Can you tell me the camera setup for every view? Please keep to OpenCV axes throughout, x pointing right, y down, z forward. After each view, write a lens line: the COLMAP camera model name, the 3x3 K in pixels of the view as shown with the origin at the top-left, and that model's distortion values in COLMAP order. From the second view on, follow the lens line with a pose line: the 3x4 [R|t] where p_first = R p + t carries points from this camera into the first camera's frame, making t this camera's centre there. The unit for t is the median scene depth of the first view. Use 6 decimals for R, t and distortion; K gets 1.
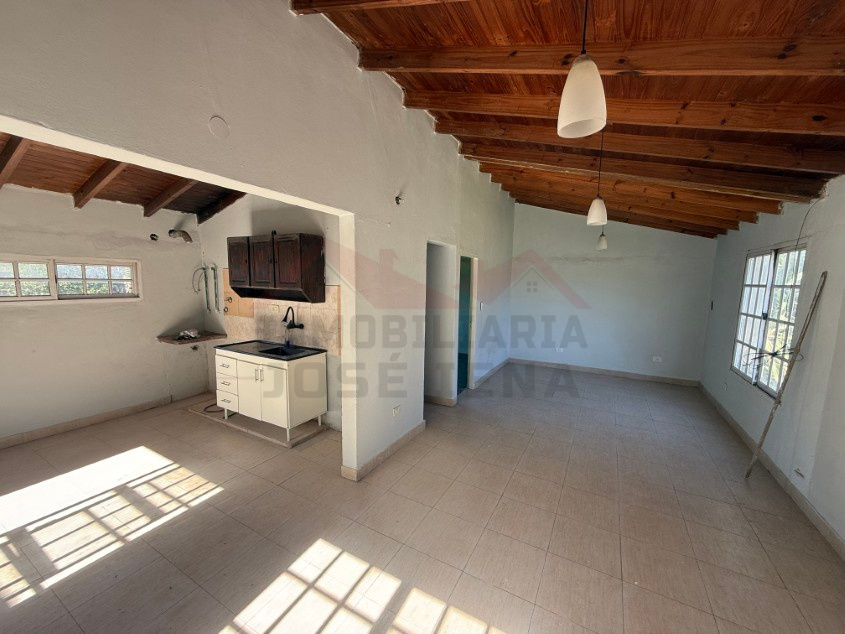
lens RADIAL K [[336.6, 0, 422.3], [0, 336.6, 317.3], [0, 0, 1]] dist [0.001656, 0.000111]
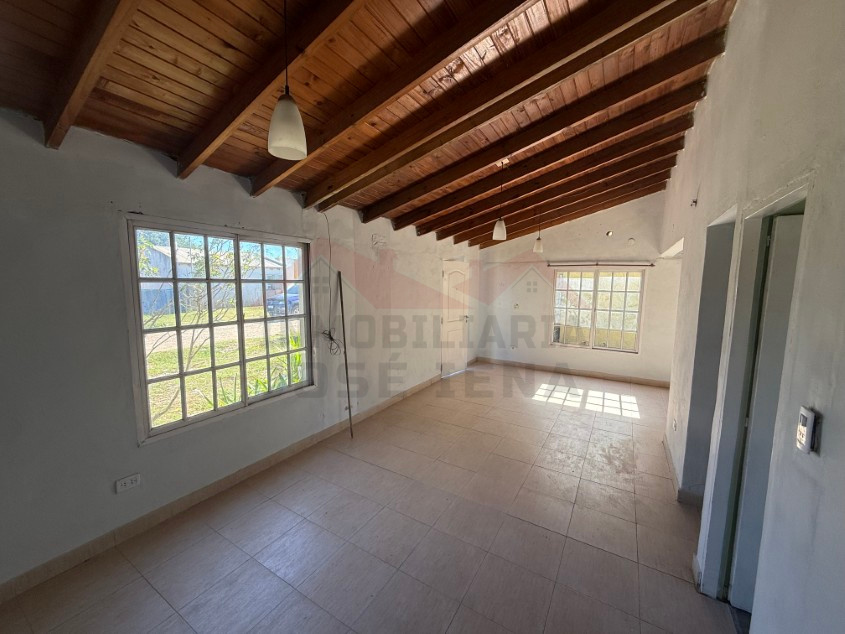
lens RADIAL K [[336.6, 0, 426.9], [0, 336.6, 316.6], [0, 0, 1]] dist [0.001656, 0.000111]
pose [[-0.998970, -0.035655, 0.028072, 0.567091], [-0.028833, 0.976390, 0.214082, -0.192421], [-0.035042, 0.213052, -0.976412, 1.783865]]
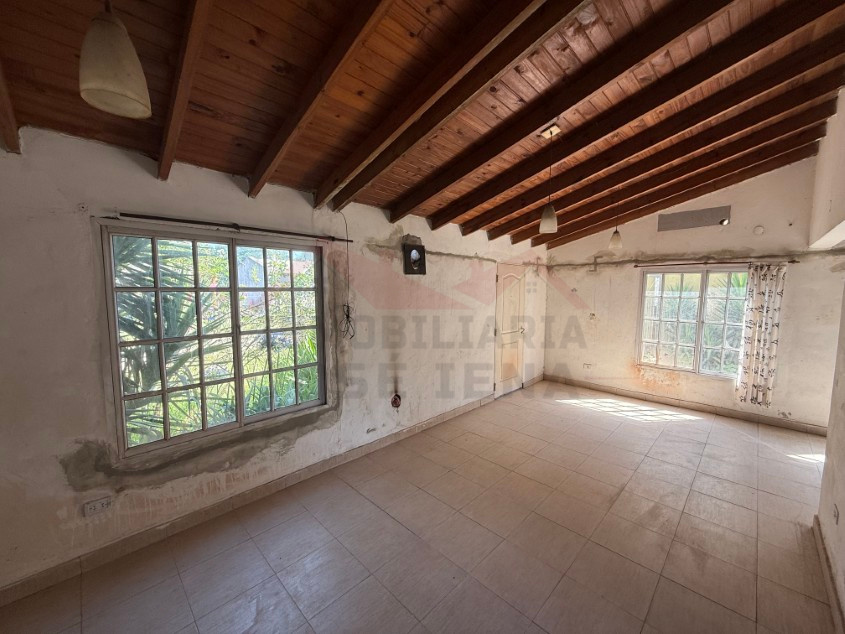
lens RADIAL K [[336.6, 0, 422.7], [0, 336.6, 316.4], [0, 0, 1]] dist [0.001656, 0.000111]
pose [[-0.960999, -0.044033, 0.273025, 0.442958], [0.010896, 0.980447, 0.196479, -0.173130], [-0.276338, 0.191791, -0.941729, 1.594485]]
